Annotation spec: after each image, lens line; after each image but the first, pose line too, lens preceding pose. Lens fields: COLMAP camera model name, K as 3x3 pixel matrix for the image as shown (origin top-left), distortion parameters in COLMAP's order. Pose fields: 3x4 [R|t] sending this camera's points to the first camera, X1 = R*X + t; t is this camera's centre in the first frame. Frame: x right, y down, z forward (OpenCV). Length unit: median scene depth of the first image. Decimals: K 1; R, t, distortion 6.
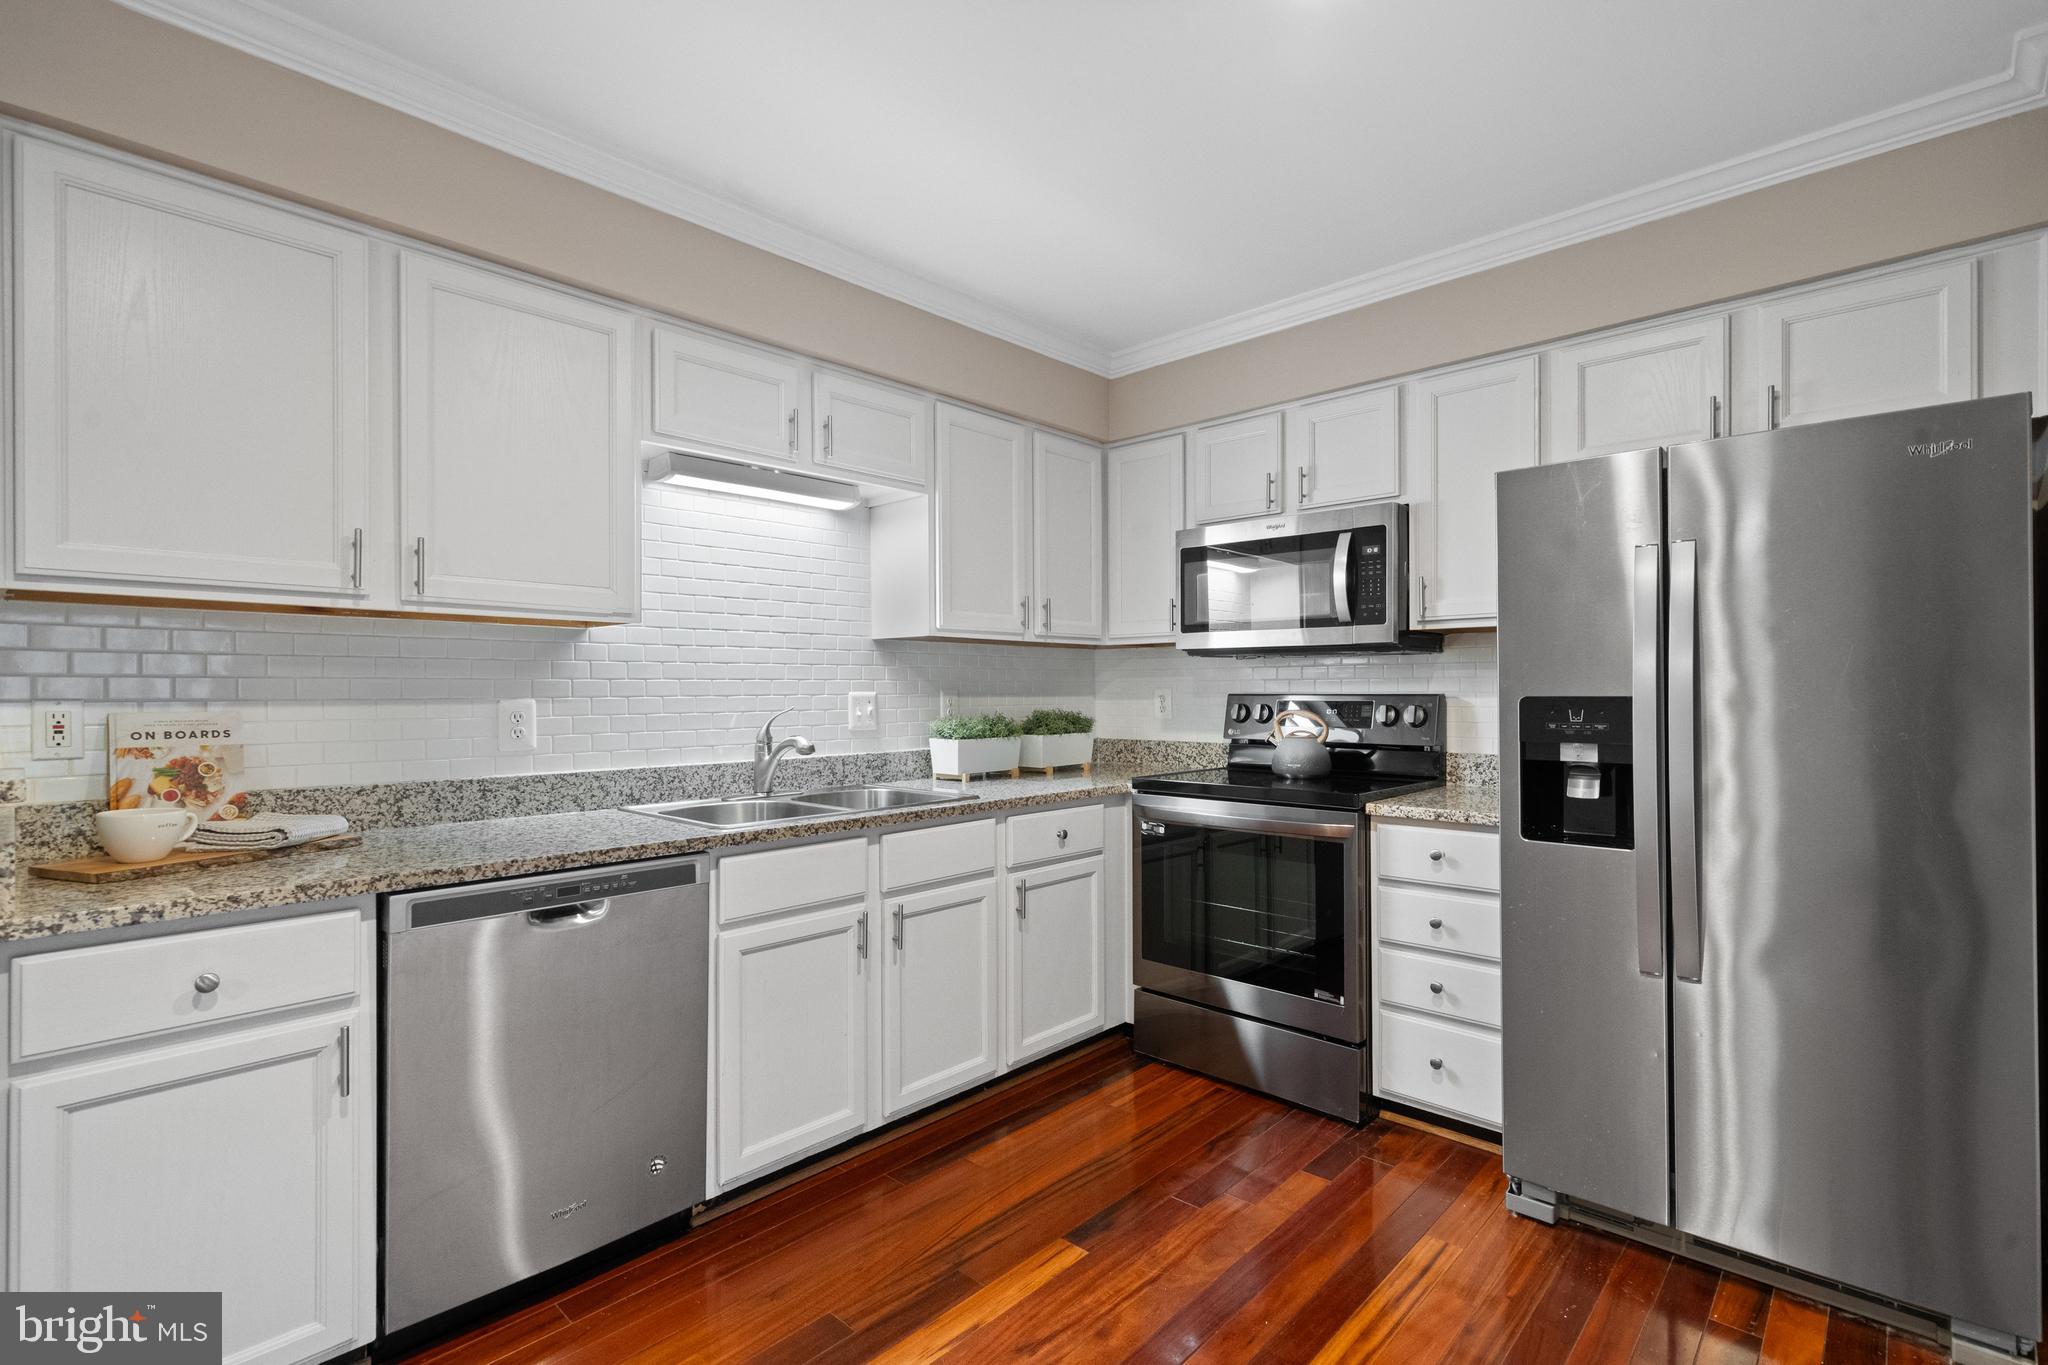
lens RADIAL K [[942.1, 0, 1027.6], [0, 942.1, 685.7], [0, 0, 1]] dist [-0.002749, 0.002143]
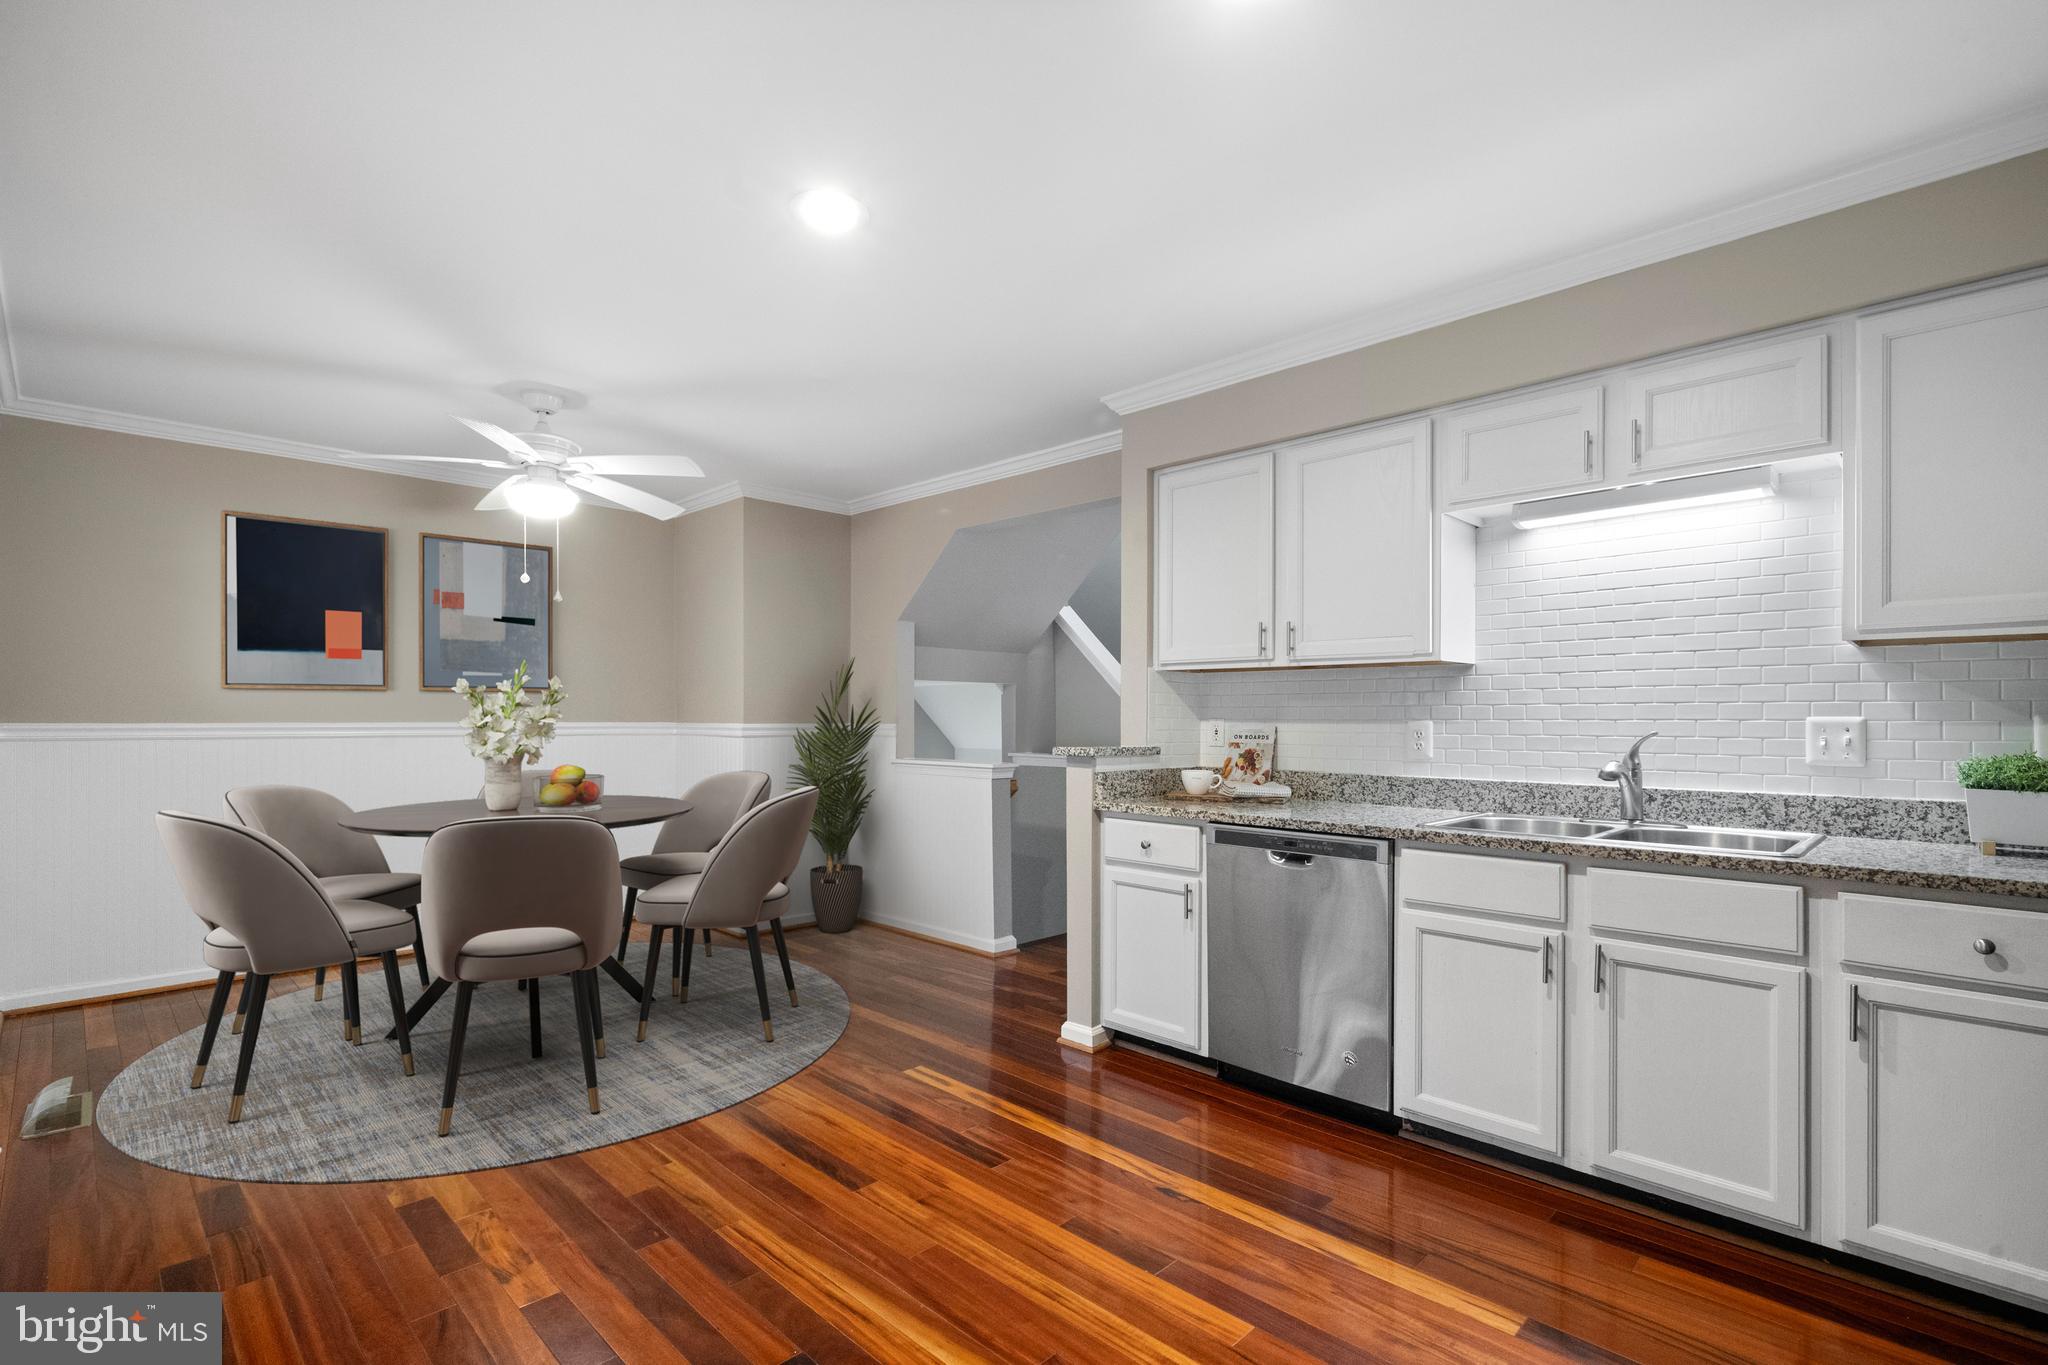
lens RADIAL K [[942.1, 0, 1020.8], [0, 942.1, 725.8], [0, 0, 1]] dist [-0.002749, 0.002143]
pose [[-0.035463, 0.011532, -0.999304, 0.759550], [0.002797, 0.999931, 0.011440, 0.003925], [0.999367, -0.002389, -0.035493, 0.434796]]
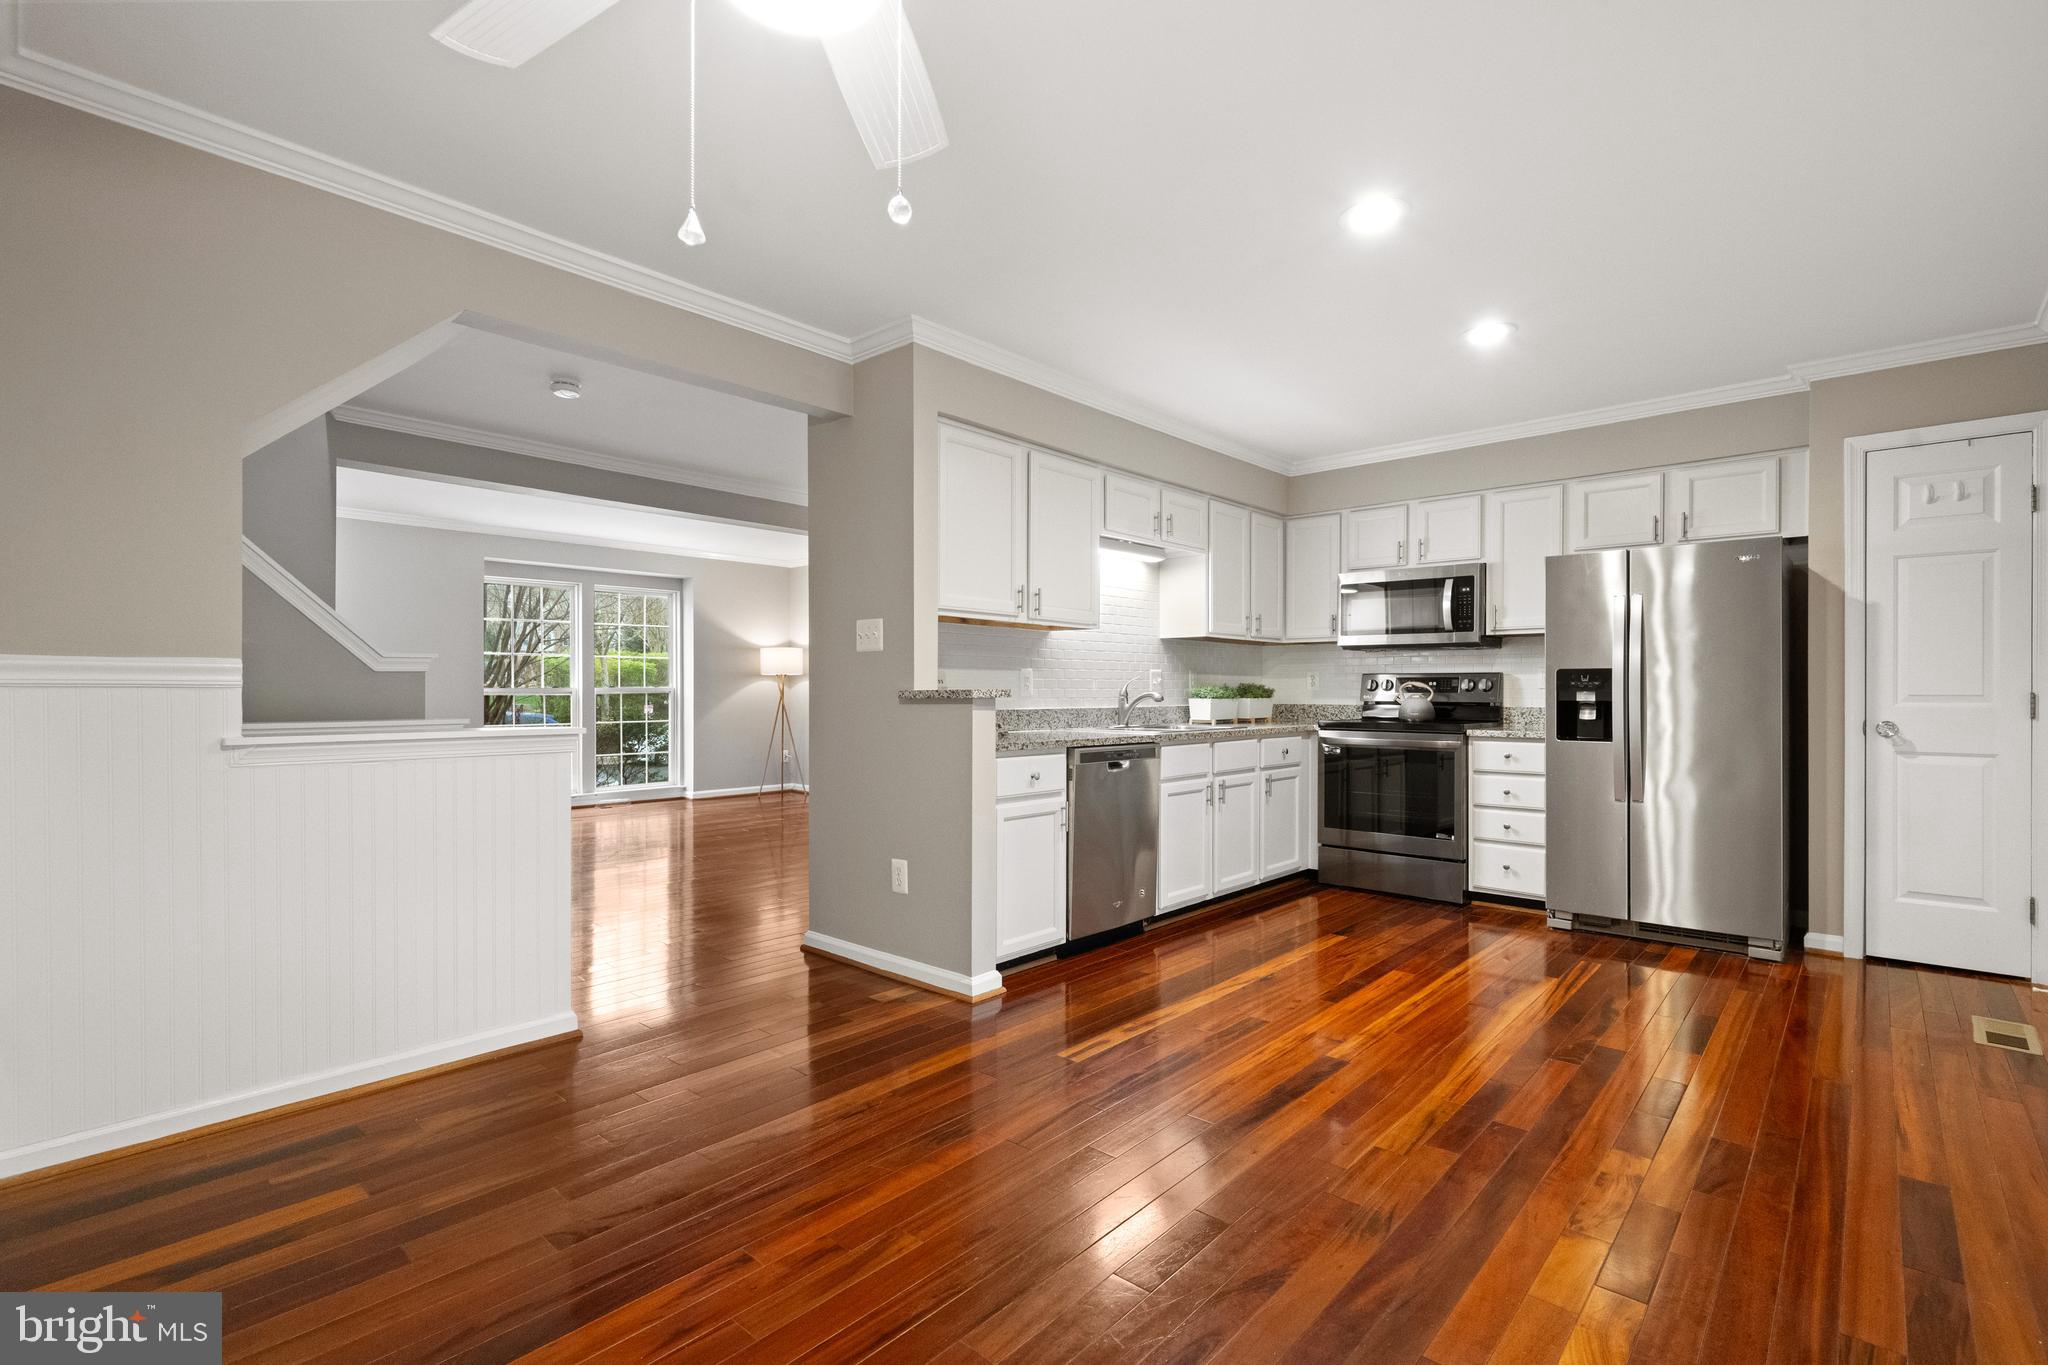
lens RADIAL K [[942.1, 0, 1019.3], [0, 942.1, 688.3], [0, 0, 1]] dist [-0.002749, 0.002143]
pose [[0.999898, 0.006790, 0.012545, -0.530694], [-0.006819, 0.999974, 0.002270, 0.045642], [-0.012529, -0.002355, 0.999919, -0.814262]]
